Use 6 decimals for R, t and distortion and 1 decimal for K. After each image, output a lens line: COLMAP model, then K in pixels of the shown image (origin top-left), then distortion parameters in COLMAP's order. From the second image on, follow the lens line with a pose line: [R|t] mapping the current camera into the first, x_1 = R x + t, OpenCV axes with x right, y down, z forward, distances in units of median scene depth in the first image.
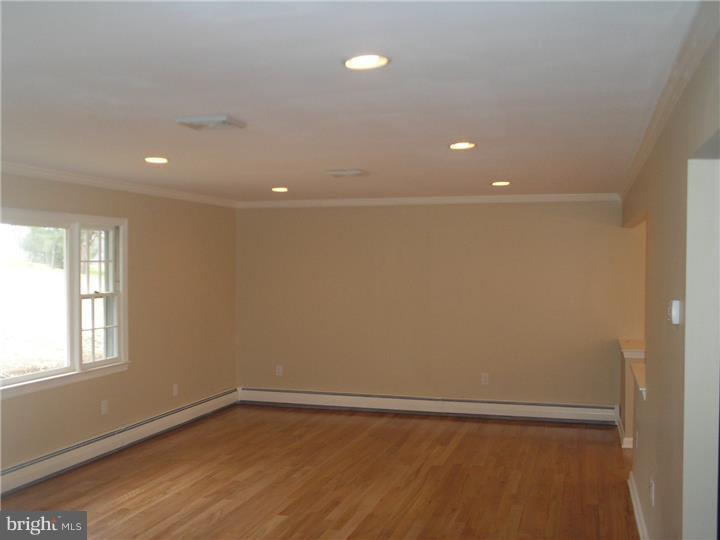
lens RADIAL K [[772.2, 0, 347.0], [0, 772.2, 278.6], [0, 0, 1]] dist [-0.056017, 0.010003]
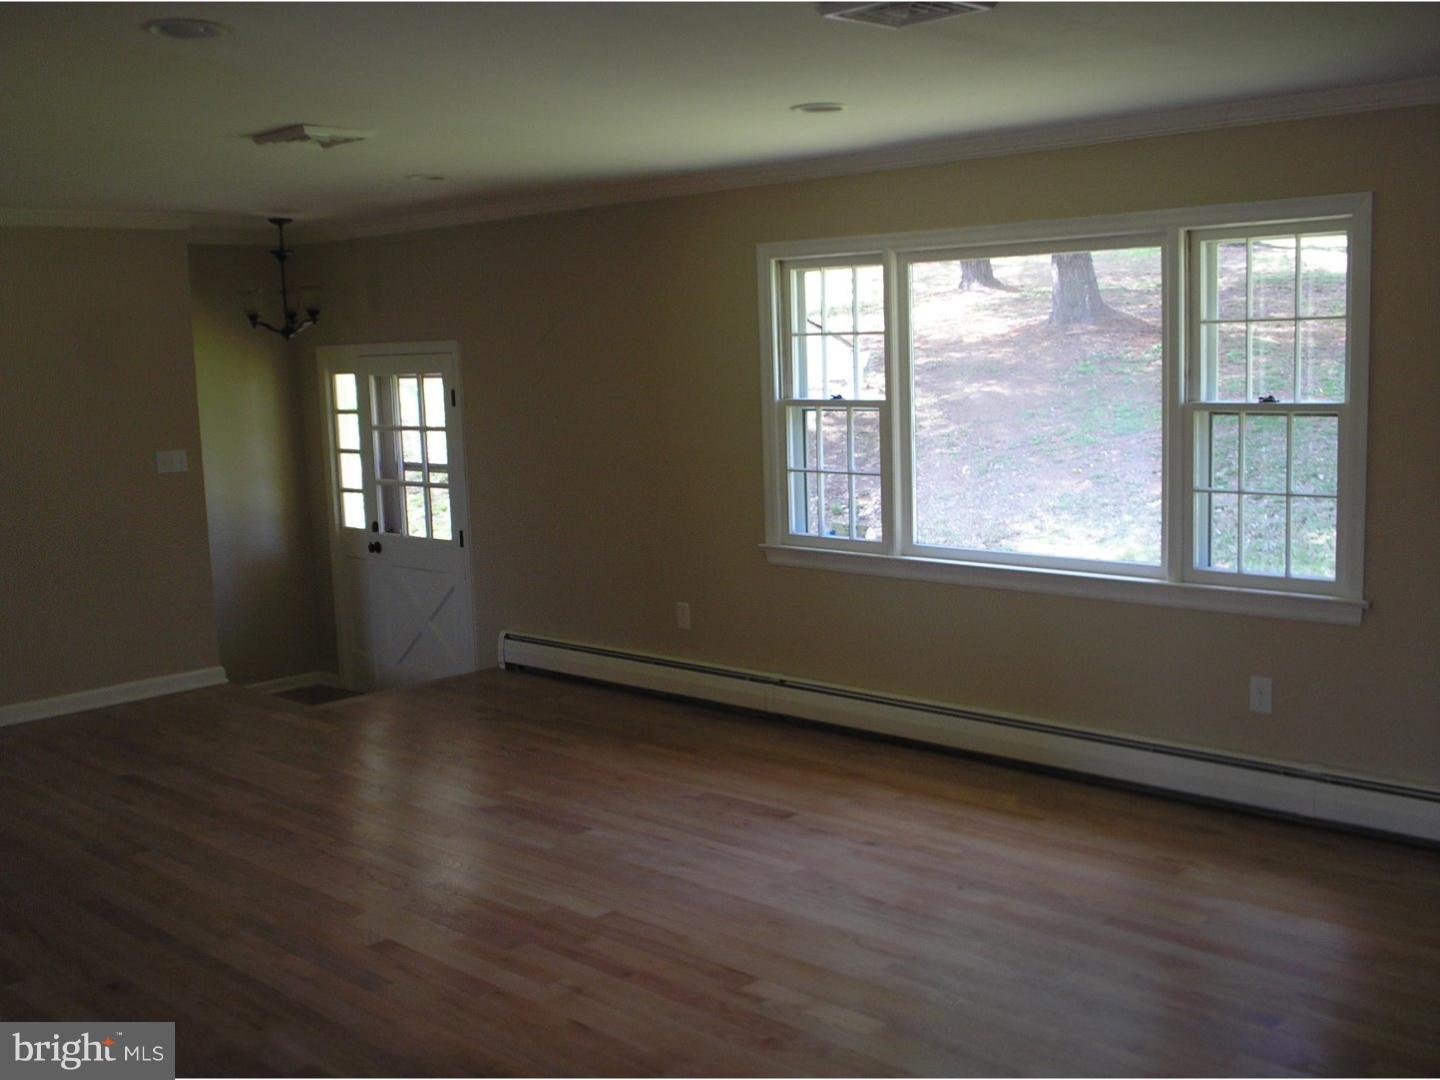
lens RADIAL K [[1543.3, 0, 721.9], [0, 1543.3, 566.3], [0, 0, 1]] dist [-0.080598, 0.011406]
pose [[-0.444561, 0.145552, -0.883844, 0.562114], [0.012215, 0.987603, 0.156495, -0.026839], [0.895665, 0.058776, -0.440828, 1.253572]]
